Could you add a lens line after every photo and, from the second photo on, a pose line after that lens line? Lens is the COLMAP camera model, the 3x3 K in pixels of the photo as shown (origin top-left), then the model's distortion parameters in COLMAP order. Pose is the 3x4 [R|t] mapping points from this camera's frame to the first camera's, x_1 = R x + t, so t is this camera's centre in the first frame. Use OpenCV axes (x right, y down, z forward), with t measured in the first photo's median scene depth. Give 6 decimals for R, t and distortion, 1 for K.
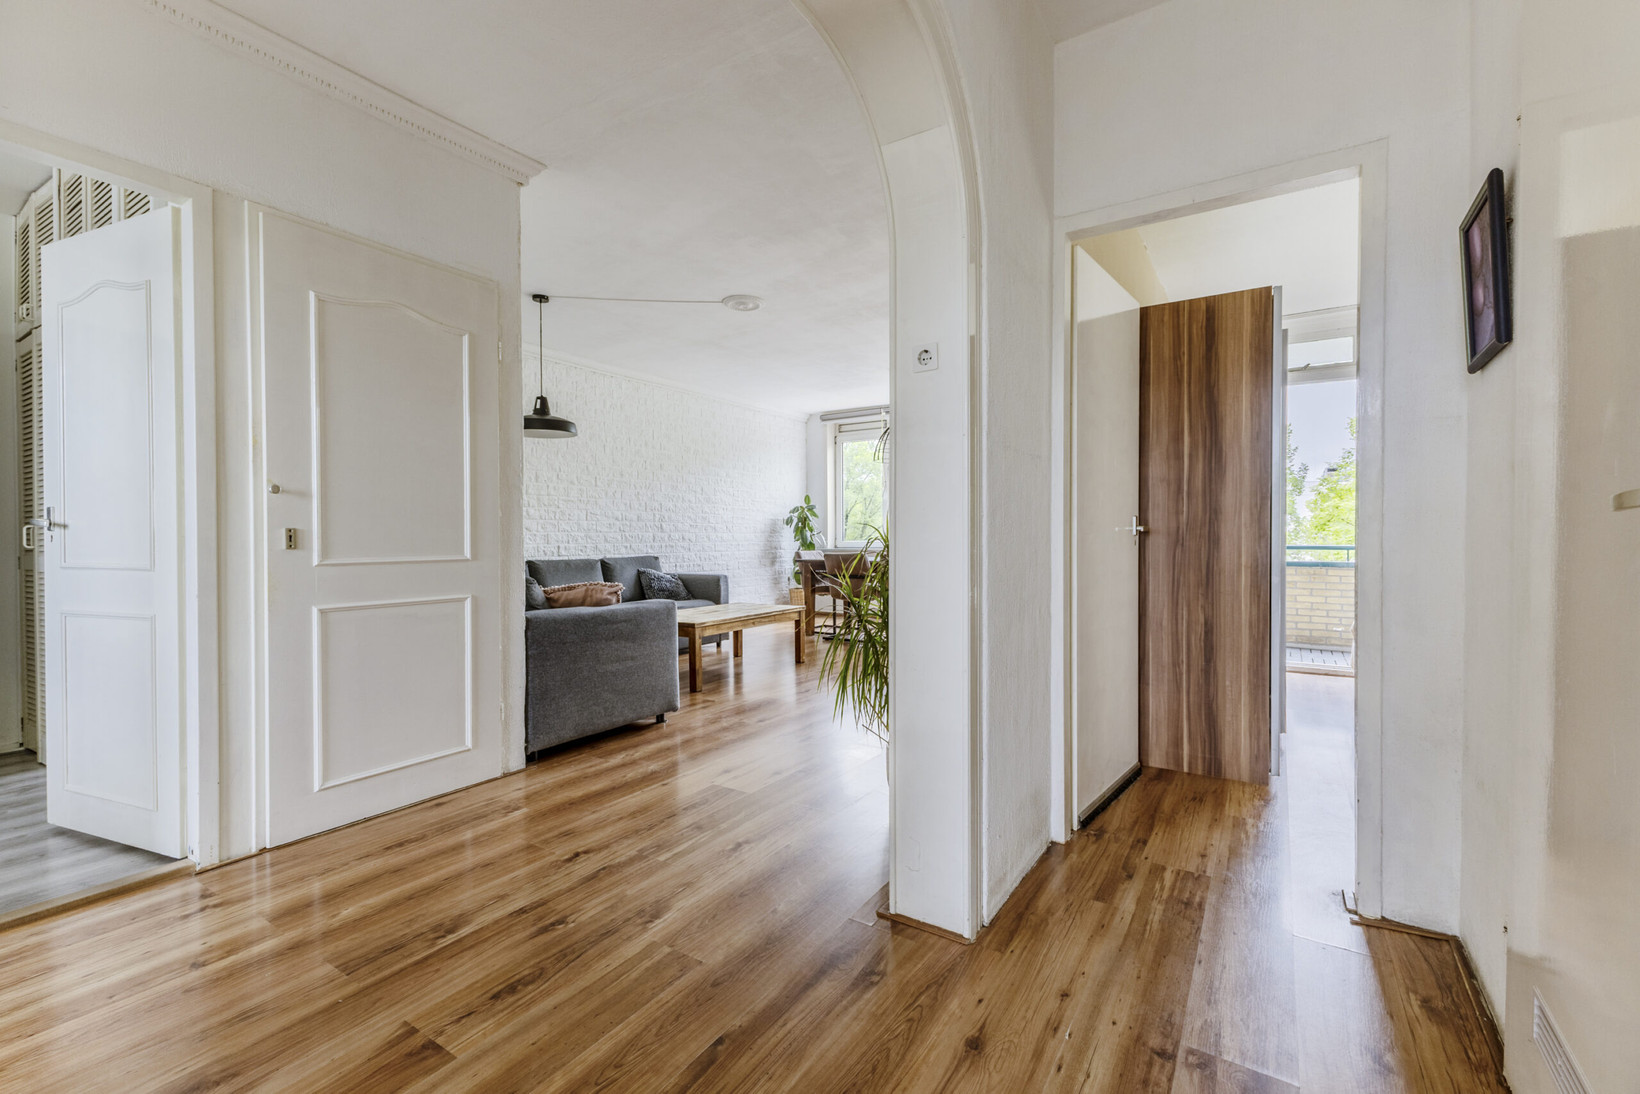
lens RADIAL K [[704.8, 0, 816.0], [0, 704.8, 545.7], [0, 0, 1]] dist [0.012867, -0.004580]
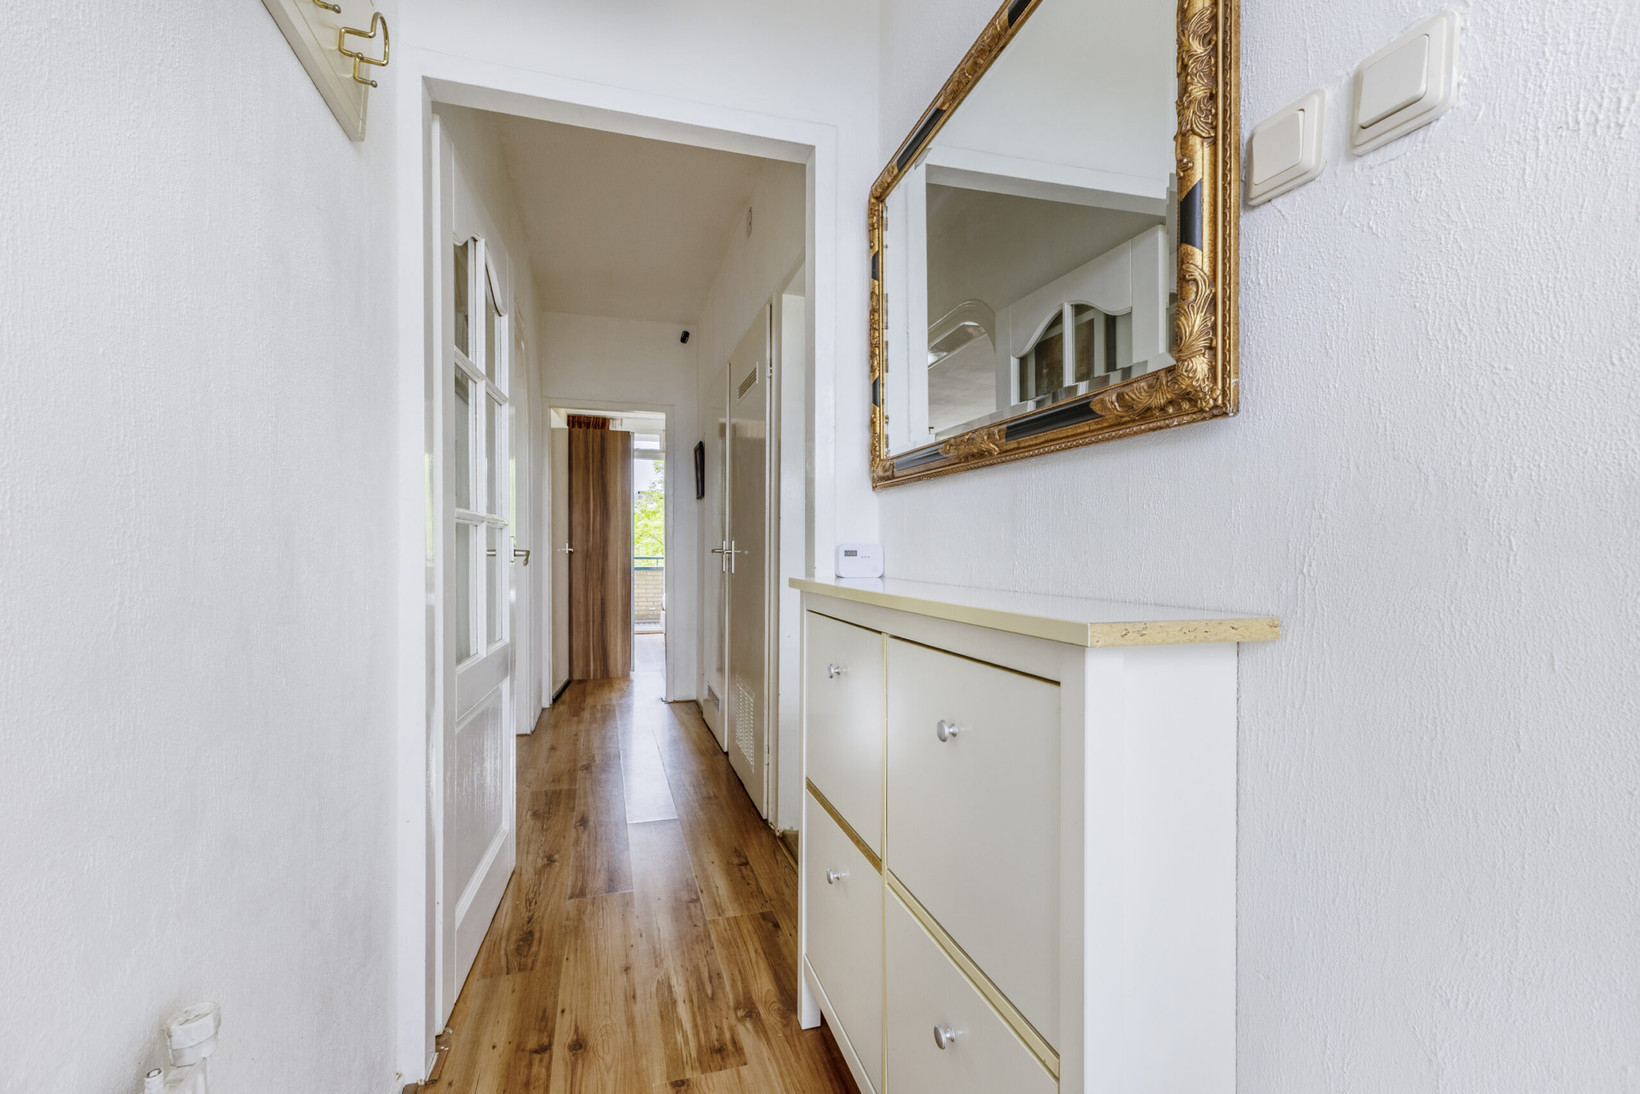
lens RADIAL K [[704.8, 0, 813.5], [0, 704.8, 550.3], [0, 0, 1]] dist [0.012867, -0.004580]
pose [[0.648356, 0.000119, 0.761337, -0.543911], [0.005630, 0.999972, -0.004951, -0.010440], [-0.761317, 0.007496, 0.648337, -0.693773]]
